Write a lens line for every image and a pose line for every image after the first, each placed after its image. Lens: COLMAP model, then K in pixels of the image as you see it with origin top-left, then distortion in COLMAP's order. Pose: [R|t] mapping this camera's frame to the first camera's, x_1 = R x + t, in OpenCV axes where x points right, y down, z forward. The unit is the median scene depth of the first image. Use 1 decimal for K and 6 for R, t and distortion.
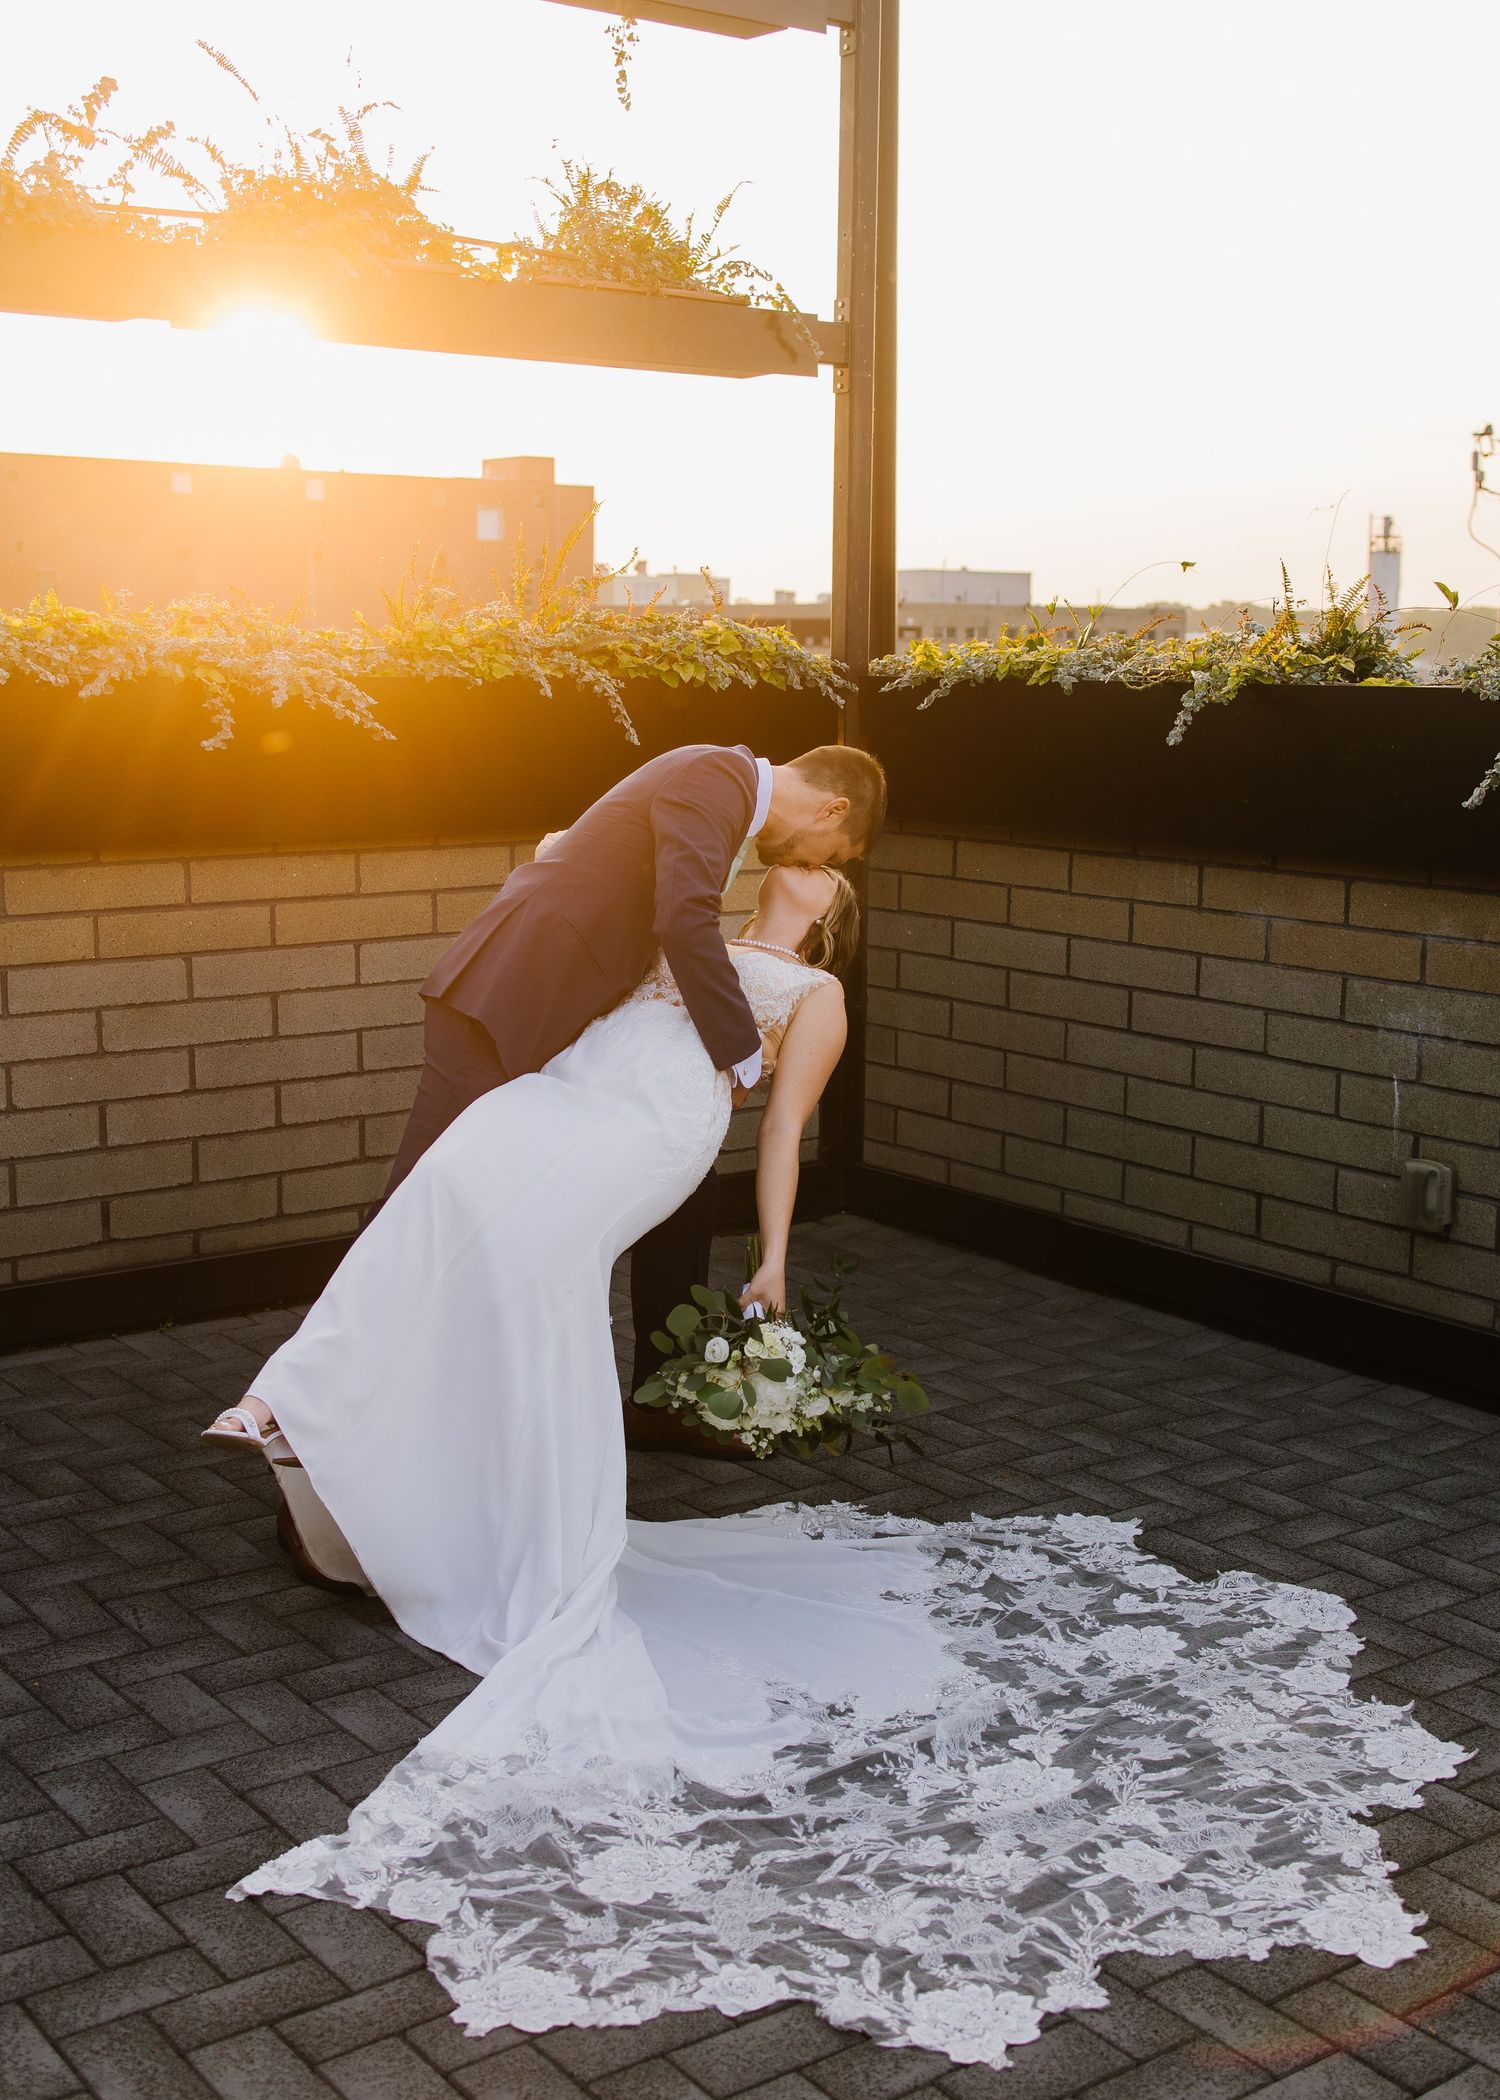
lens RADIAL K [[2446.3, 0, 750.0], [0, 2446.3, 1050.0], [0, 0, 1]] dist [0.009560, -0.014817]
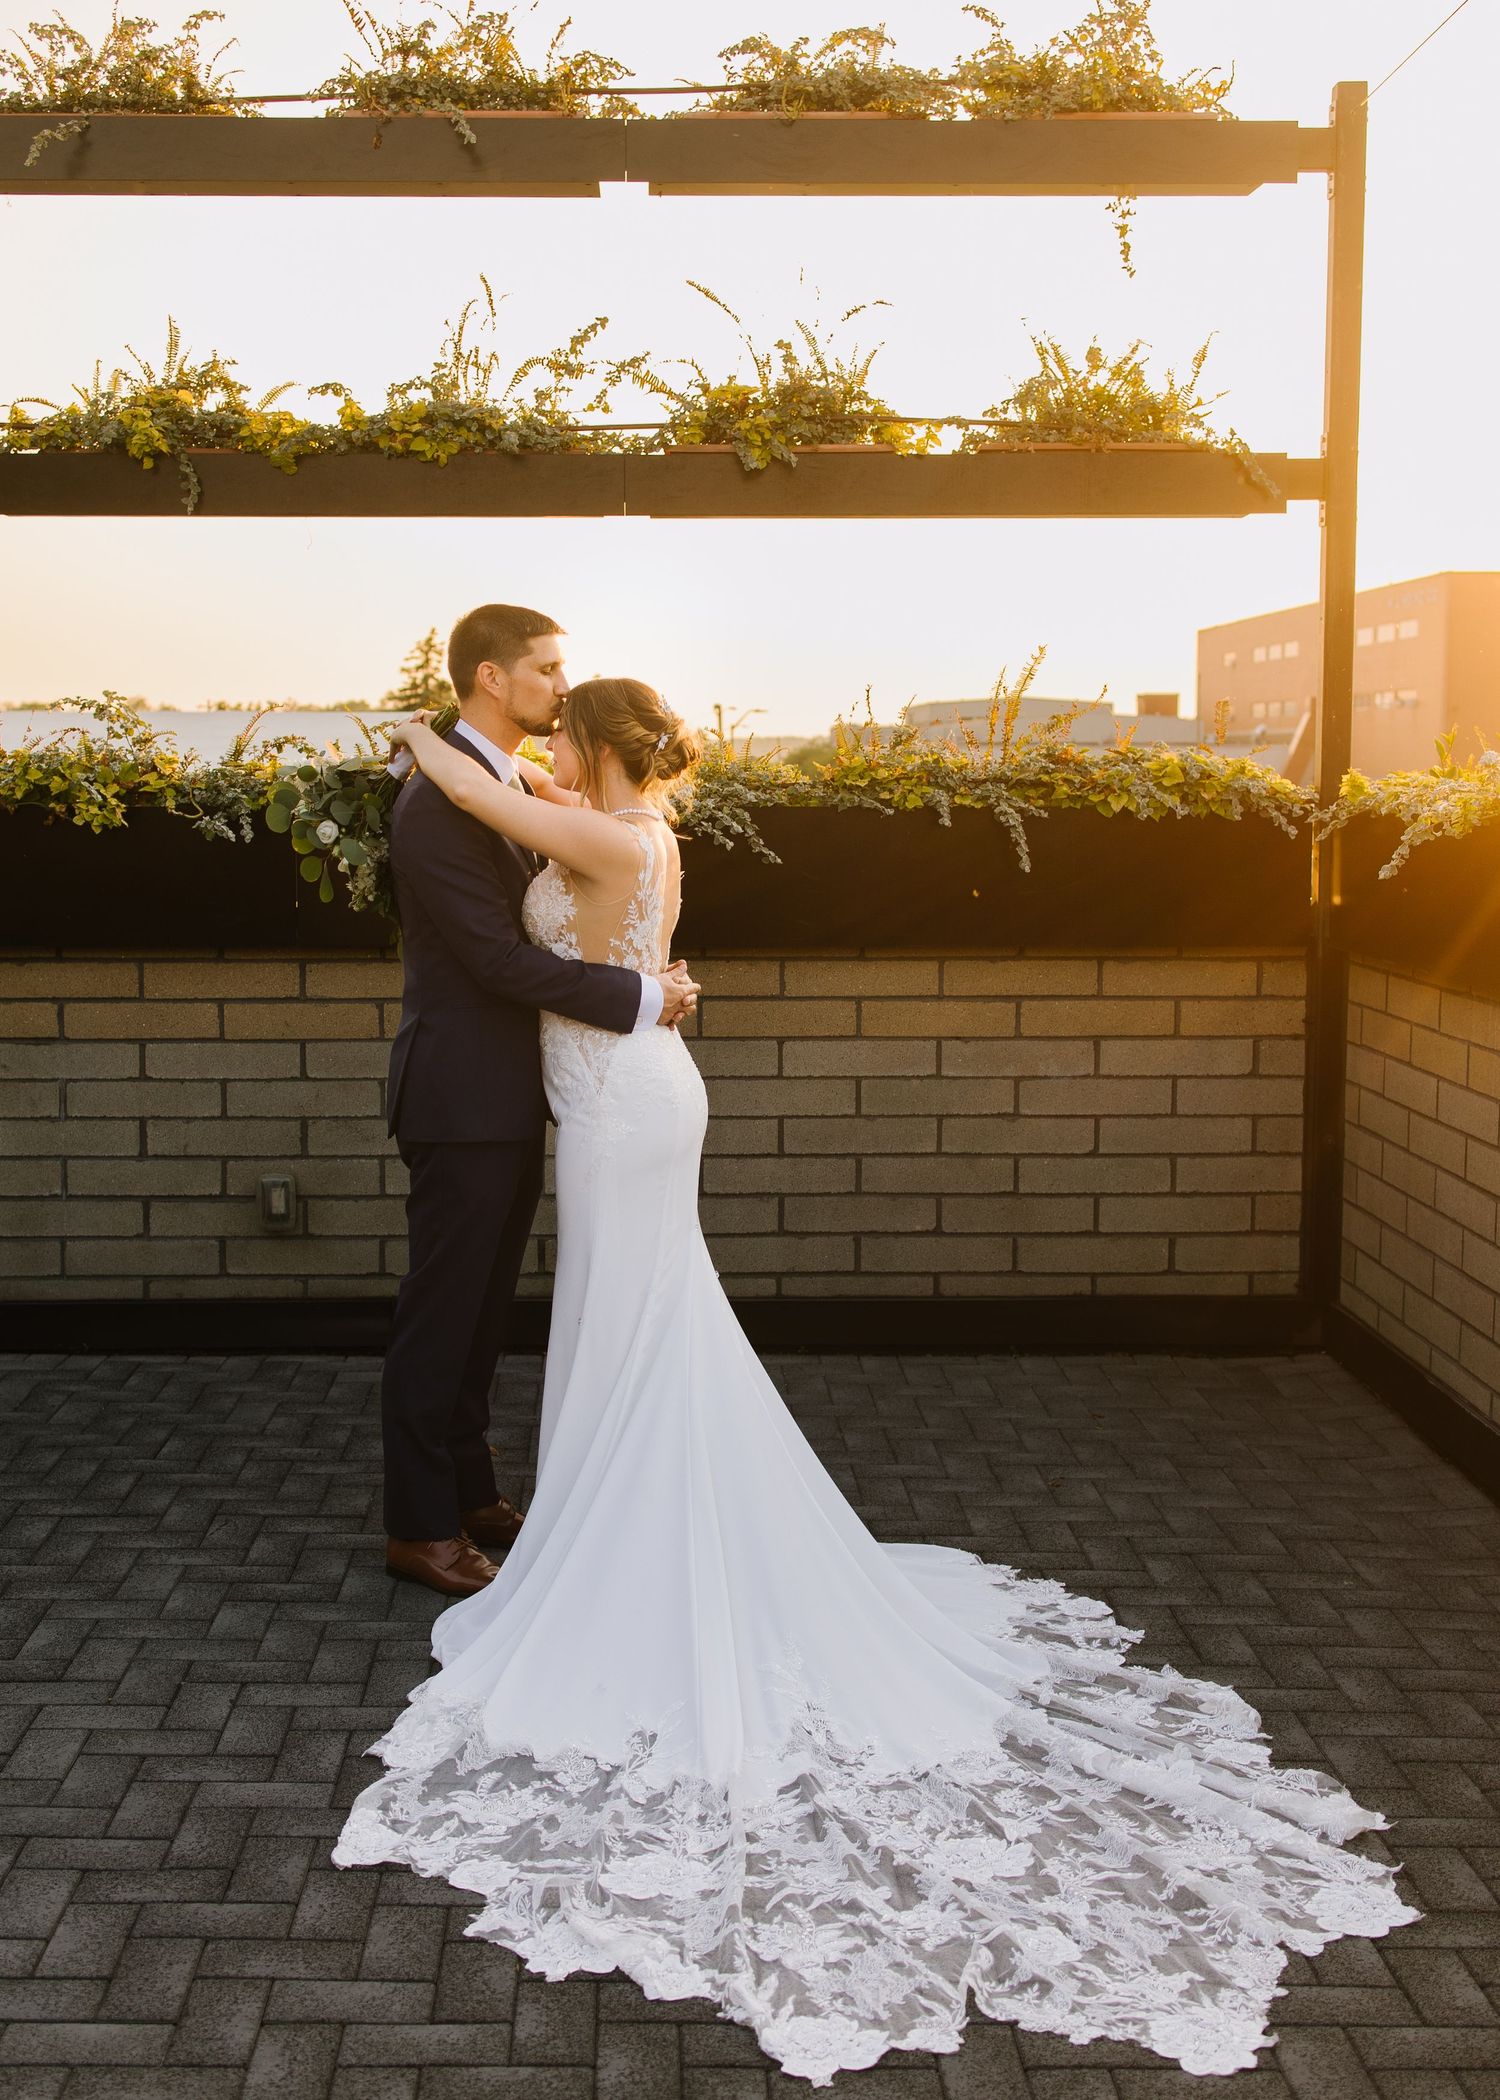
lens RADIAL K [[2494.5, 0, 669.8], [0, 2494.5, 999.2], [0, 0, 1]] dist [0.002295, -0.007602]
pose [[0.800759, 0.048965, -0.596982, 0.501004], [-0.091366, 0.994975, -0.040944, -0.010885], [0.591977, 0.087330, 0.801209, 0.045451]]
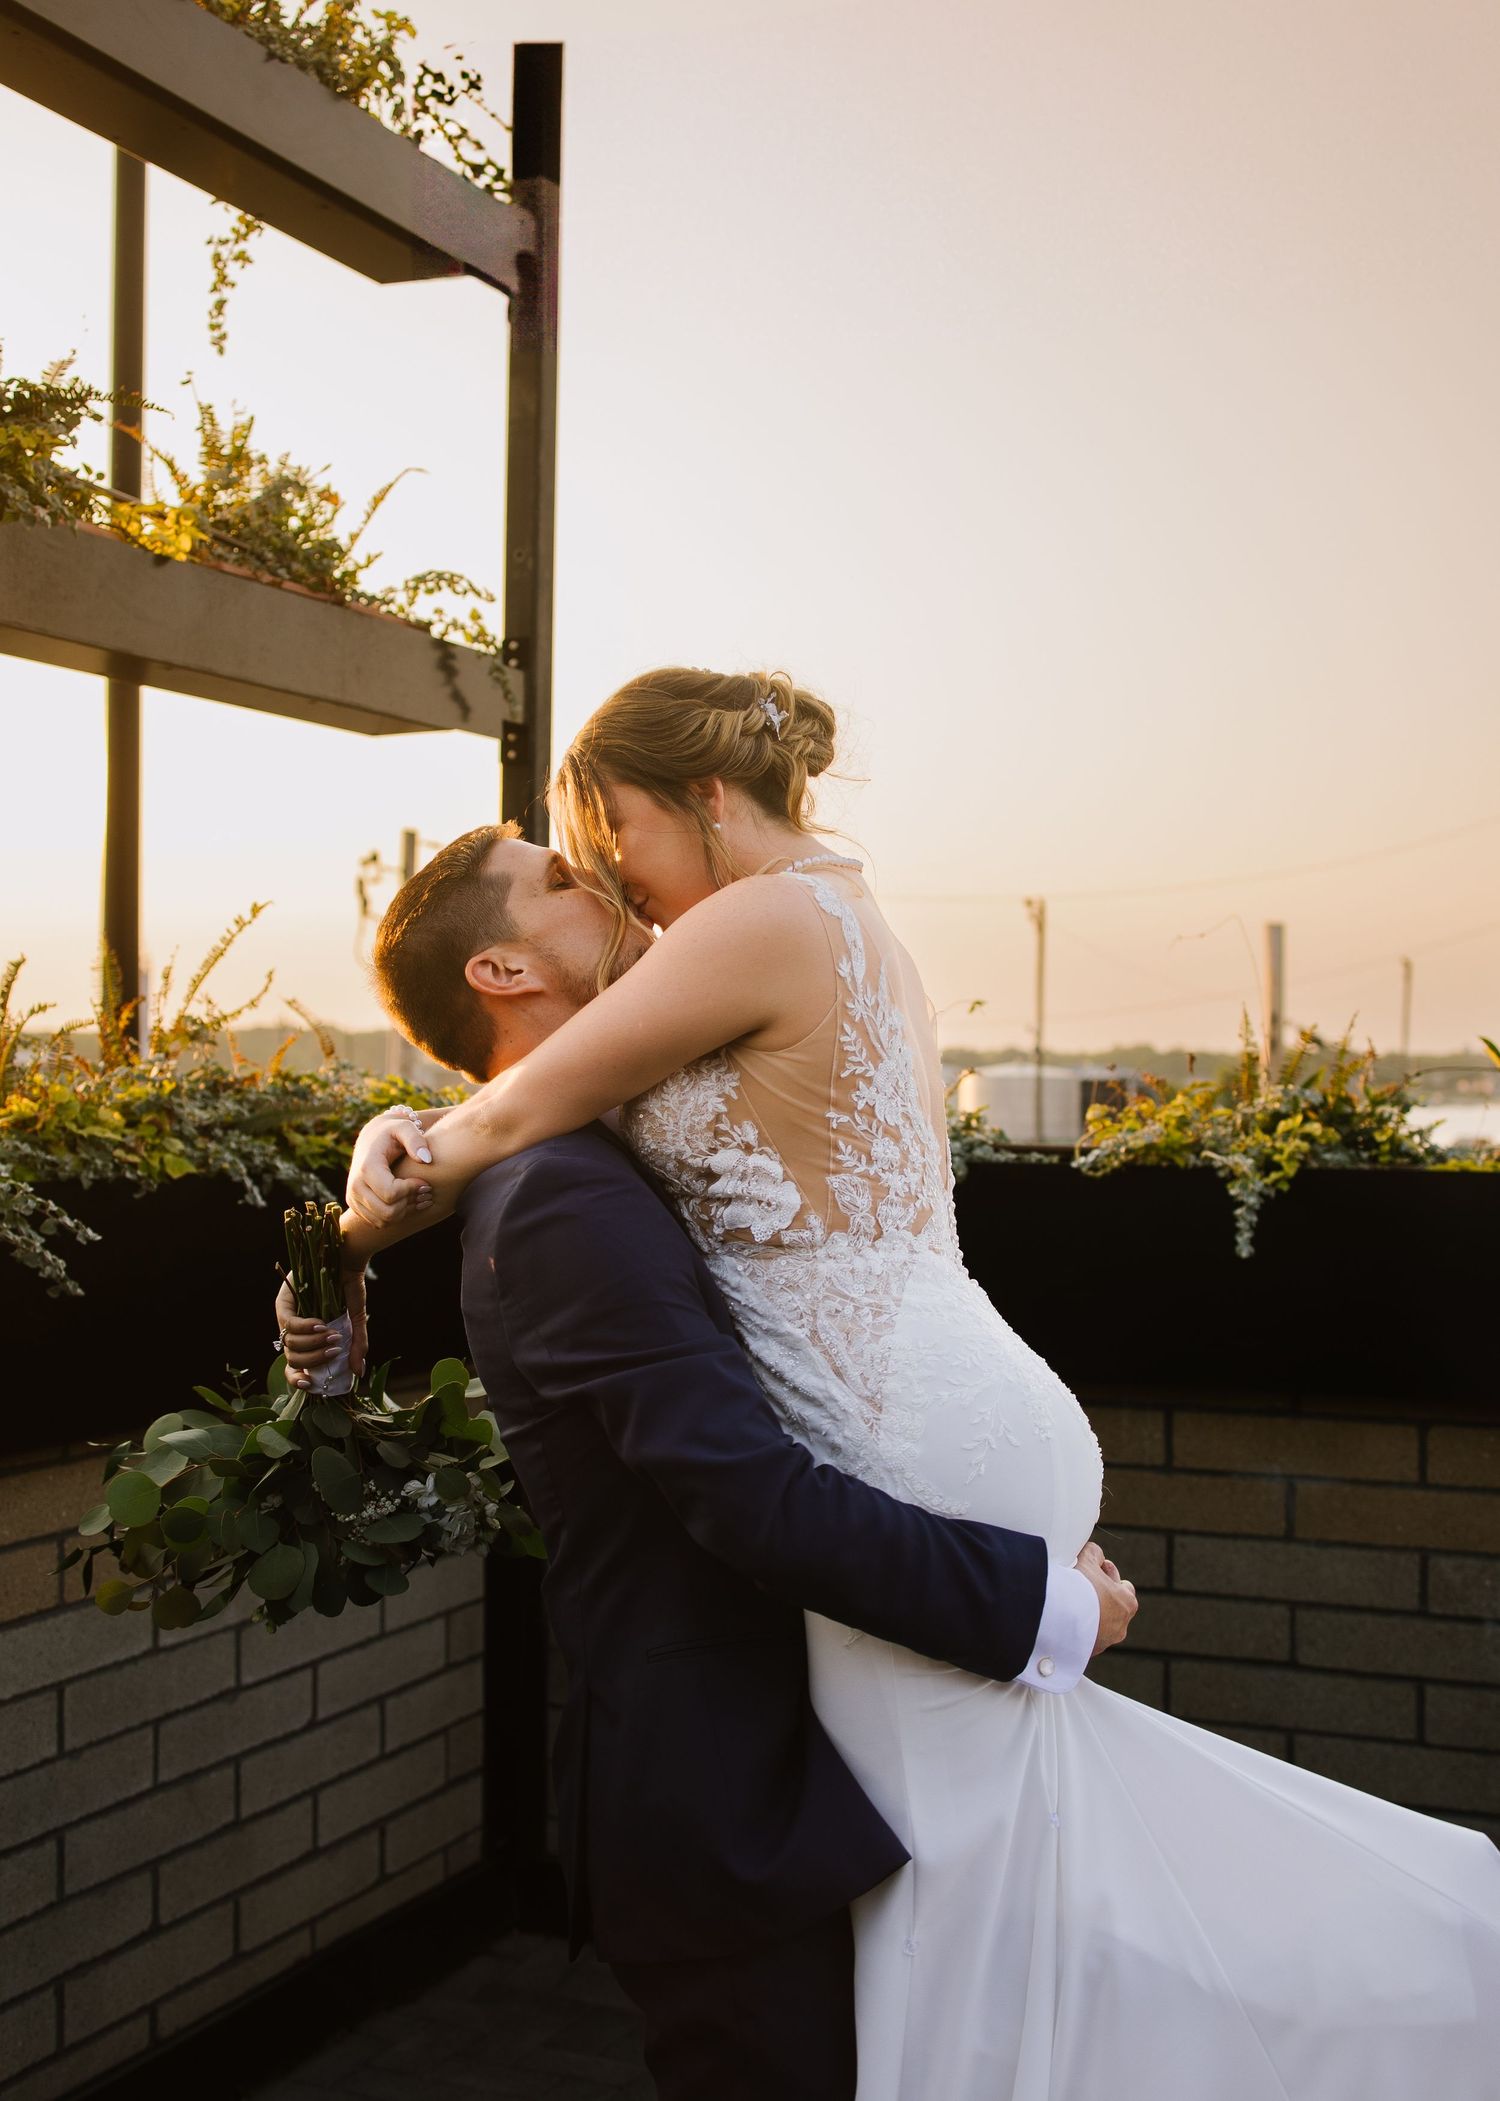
lens RADIAL K [[2488.3, 0, 776.5], [0, 2488.3, 1024.2], [0, 0, 1]] dist [-0.070761, 0.077013]
pose [[0.869908, 0.006599, 0.493169, -0.287976], [0.081752, 0.984150, -0.157372, -0.082272], [-0.486391, 0.177217, 0.855581, 0.399678]]
